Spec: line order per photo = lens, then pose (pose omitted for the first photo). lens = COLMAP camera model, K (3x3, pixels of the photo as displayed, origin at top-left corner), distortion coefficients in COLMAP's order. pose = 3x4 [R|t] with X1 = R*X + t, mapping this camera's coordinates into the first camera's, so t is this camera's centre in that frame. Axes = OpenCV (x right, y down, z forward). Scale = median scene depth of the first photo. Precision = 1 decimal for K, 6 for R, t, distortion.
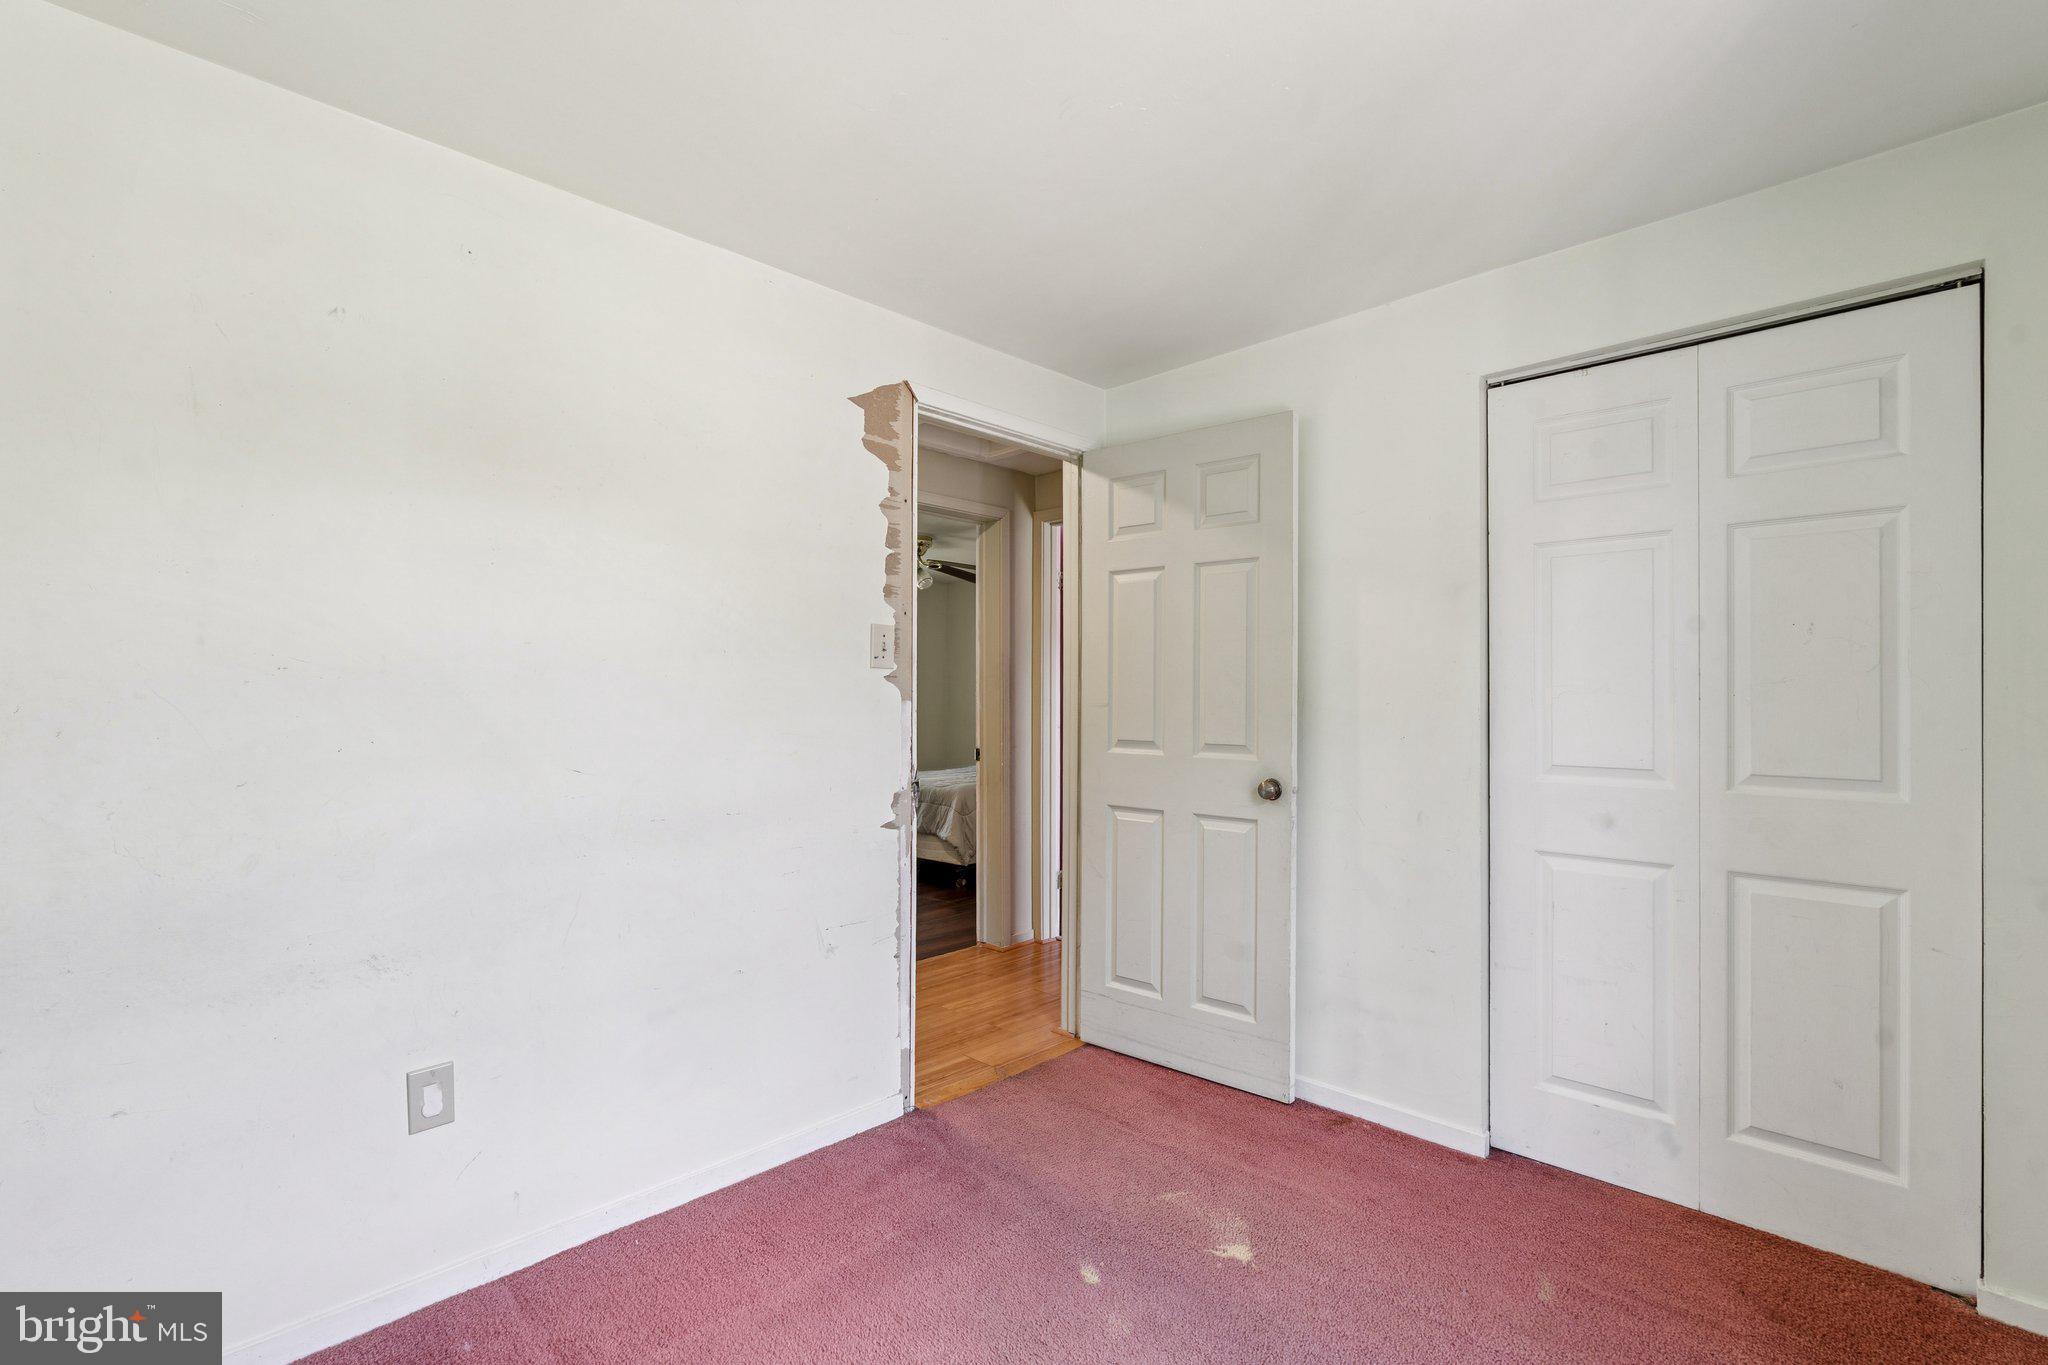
lens RADIAL K [[910.8, 0, 1019.9], [0, 910.8, 692.5], [0, 0, 1]] dist [-0.010189, 0.001757]
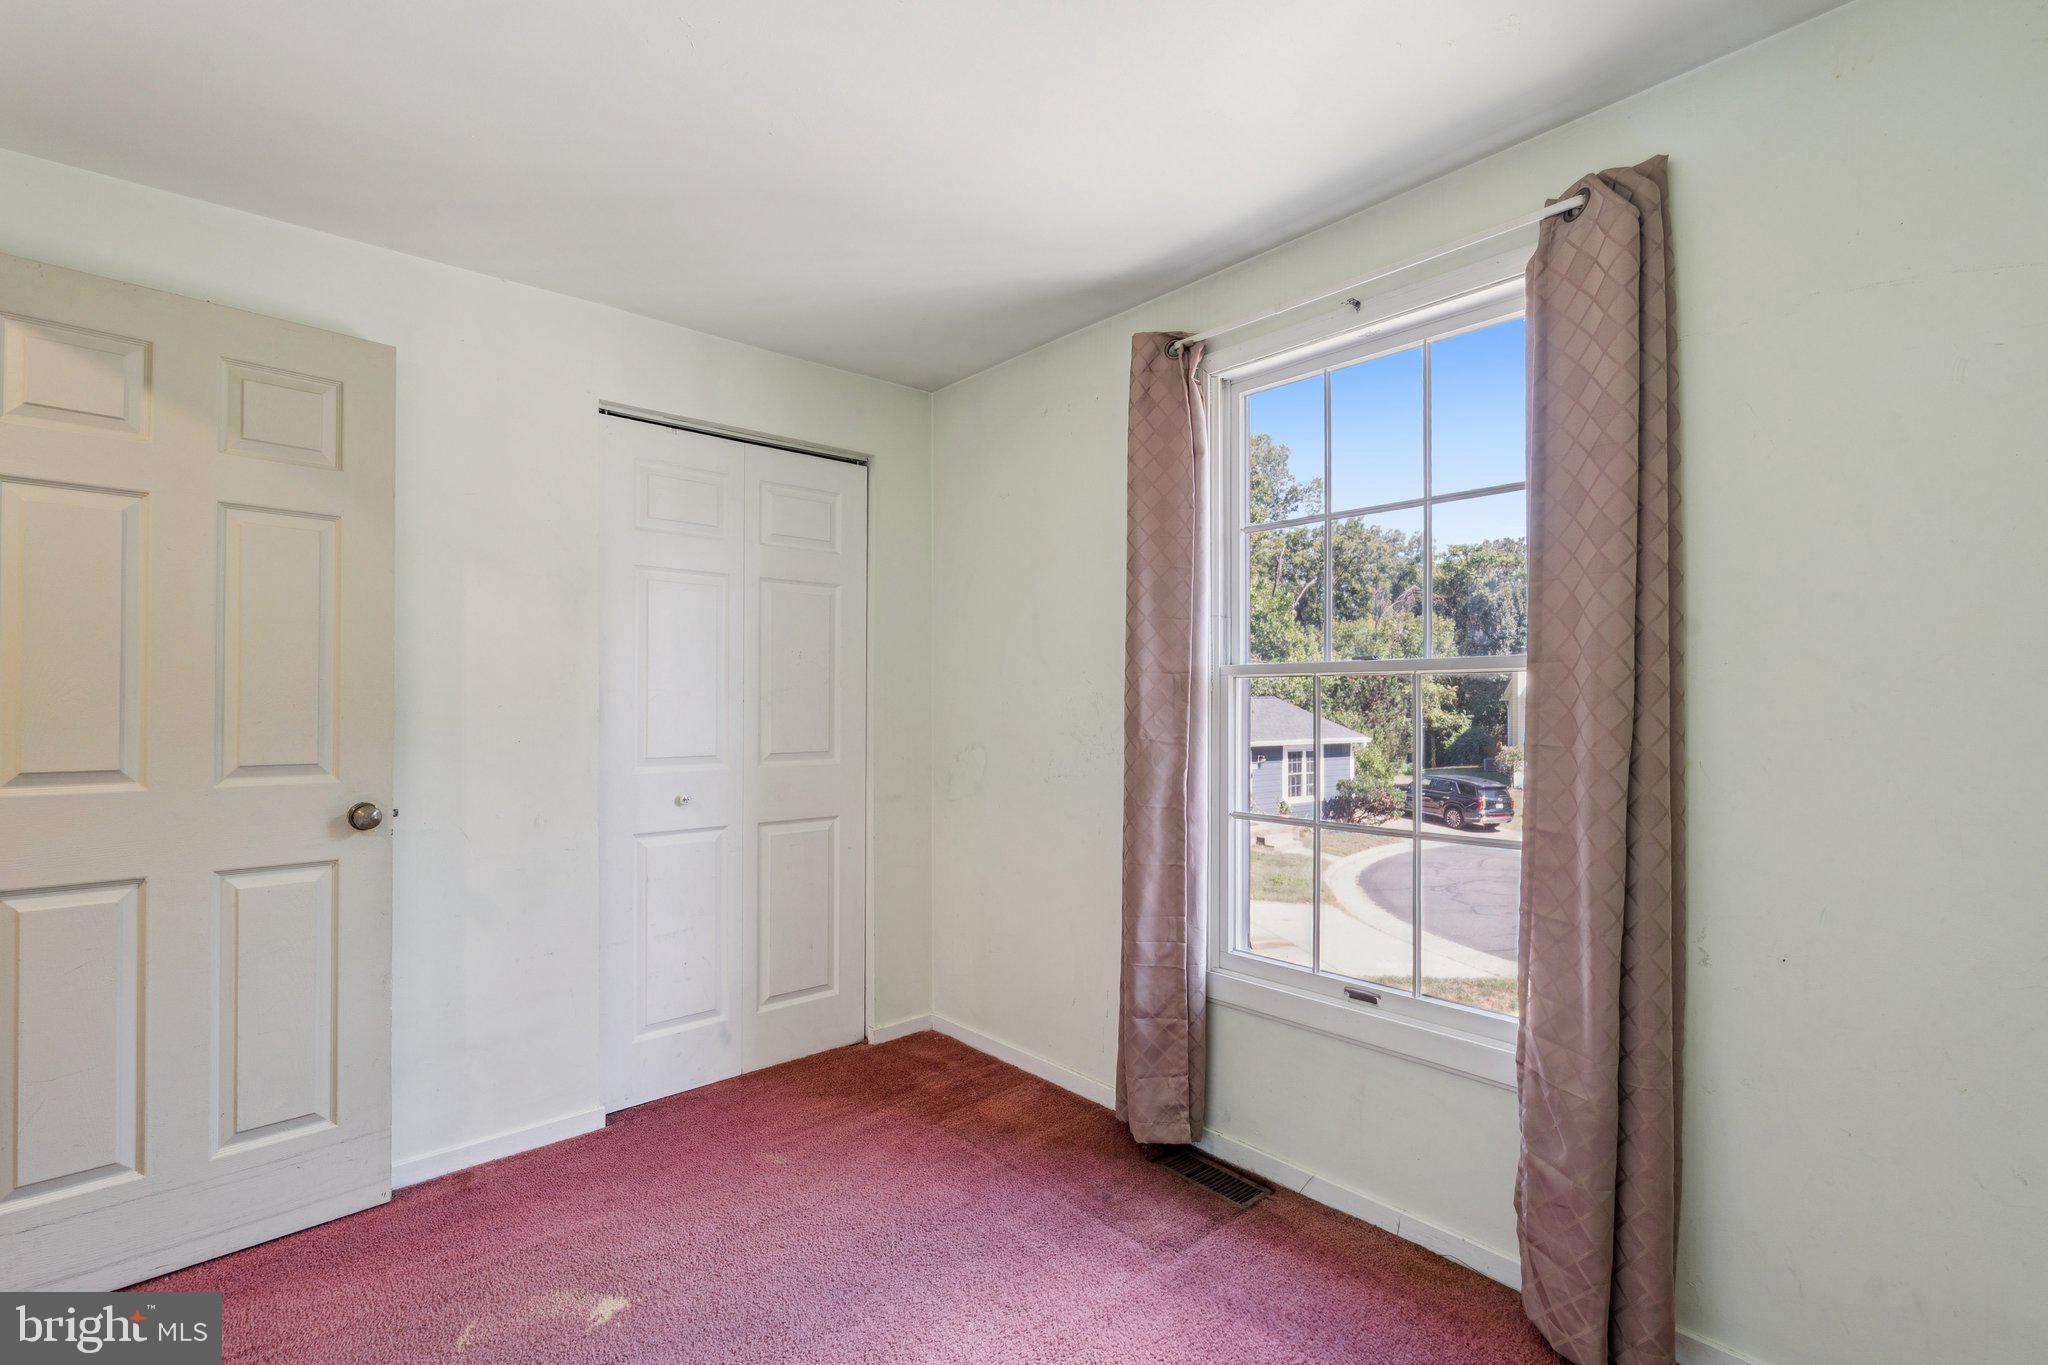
lens RADIAL K [[910.8, 0, 1032.5], [0, 910.8, 686.8], [0, 0, 1]] dist [-0.010189, 0.001757]
pose [[0.060718, 0.011992, 0.998083, -0.471329], [-0.010509, 0.999880, -0.011374, -0.002872], [-0.998100, -0.009798, 0.060837, 0.376901]]
